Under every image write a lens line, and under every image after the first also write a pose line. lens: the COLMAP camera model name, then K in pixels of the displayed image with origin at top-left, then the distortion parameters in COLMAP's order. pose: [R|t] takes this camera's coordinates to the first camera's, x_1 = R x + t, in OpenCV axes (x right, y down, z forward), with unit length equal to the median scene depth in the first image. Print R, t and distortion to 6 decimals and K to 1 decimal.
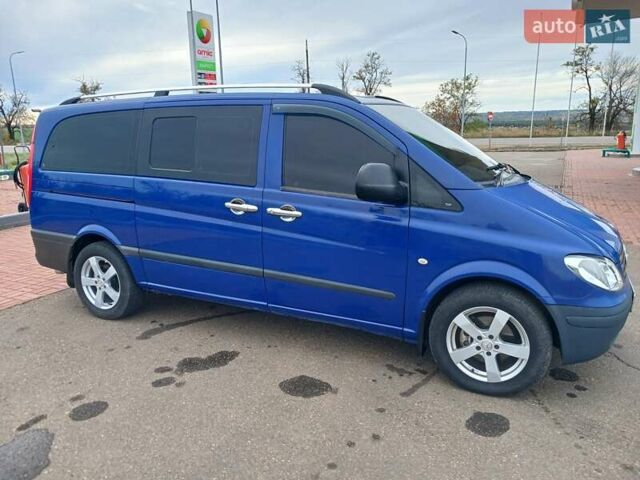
lens RADIAL K [[502.6, 0, 317.9], [0, 502.6, 235.0], [0, 0, 1]] dist [0.018174, -0.021770]
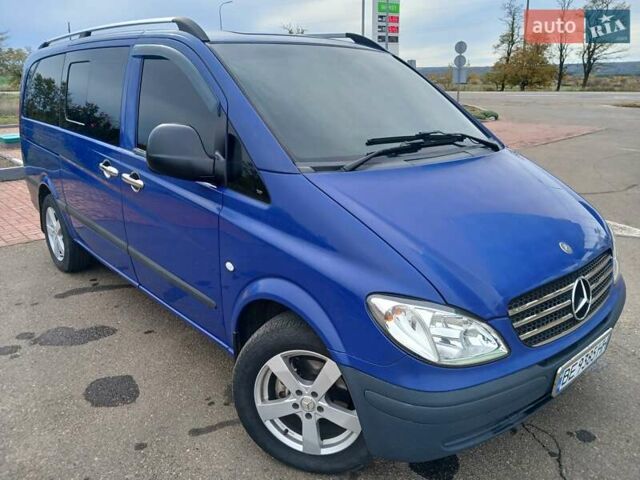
lens RADIAL K [[502.6, 0, 319.8], [0, 502.6, 244.9], [0, 0, 1]] dist [0.018174, -0.021770]
pose [[0.928925, 0.120216, -0.350210, 0.490680], [-0.079159, 0.988437, 0.129330, -0.073489], [0.361709, -0.092416, 0.927699, 0.339482]]
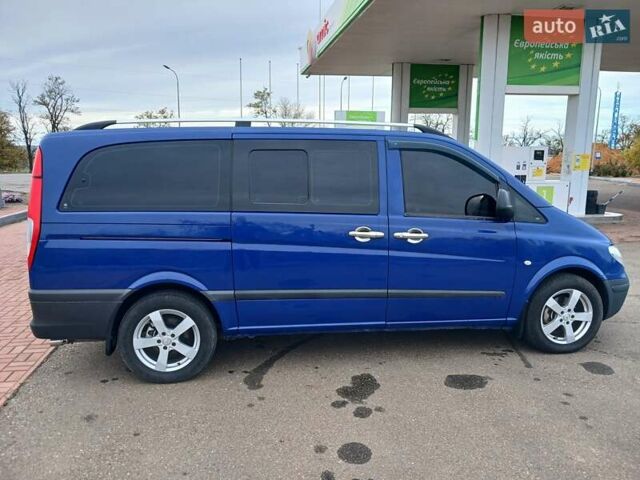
lens RADIAL K [[502.6, 0, 317.1], [0, 502.6, 238.6], [0, 0, 1]] dist [0.018174, -0.021770]
pose [[0.821269, -0.078102, 0.565170, -0.857429], [0.108967, 0.993823, -0.021005, -0.036999], [-0.560039, 0.078836, 0.824707, 0.185218]]
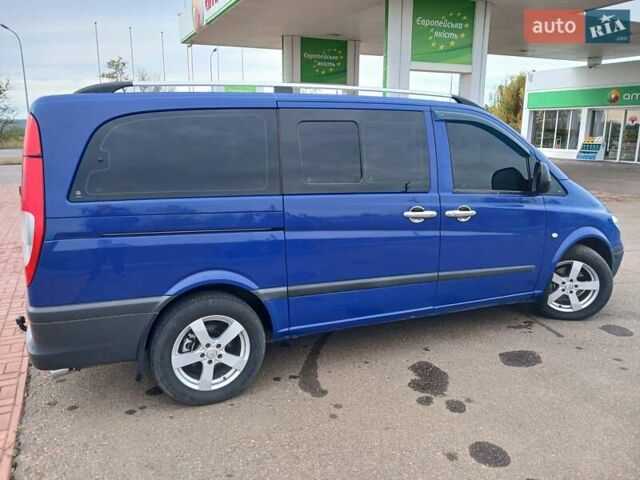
lens RADIAL K [[502.6, 0, 318.0], [0, 502.6, 238.7], [0, 0, 1]] dist [0.018174, -0.021770]
pose [[0.634801, -0.145954, 0.758766, -1.052205], [0.154787, 0.986113, 0.060188, -0.100604], [-0.757013, 0.079240, 0.648577, 0.527263]]
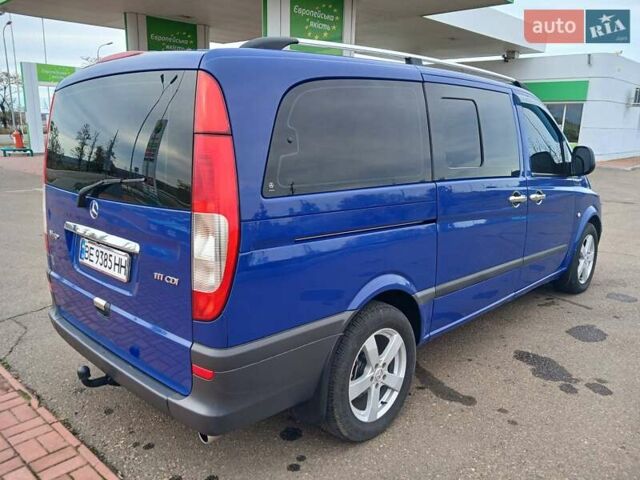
lens RADIAL K [[502.6, 0, 314.9], [0, 502.6, 236.5], [0, 0, 1]] dist [0.018174, -0.021770]
pose [[0.317935, -0.185065, 0.929875, -1.199802], [0.183026, 0.974297, 0.131327, -0.186479], [-0.930279, 0.128438, 0.343635, 1.056593]]
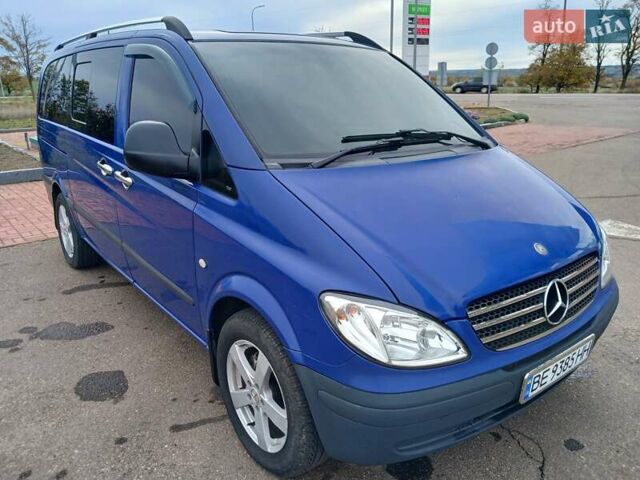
lens RADIAL K [[502.6, 0, 321.7], [0, 502.6, 244.8], [0, 0, 1]] dist [0.018174, -0.021770]
pose [[0.906360, 0.130779, -0.401757, 0.550456], [-0.085646, 0.988017, 0.128401, -0.073004], [0.413735, -0.081969, 0.906700, 0.370995]]
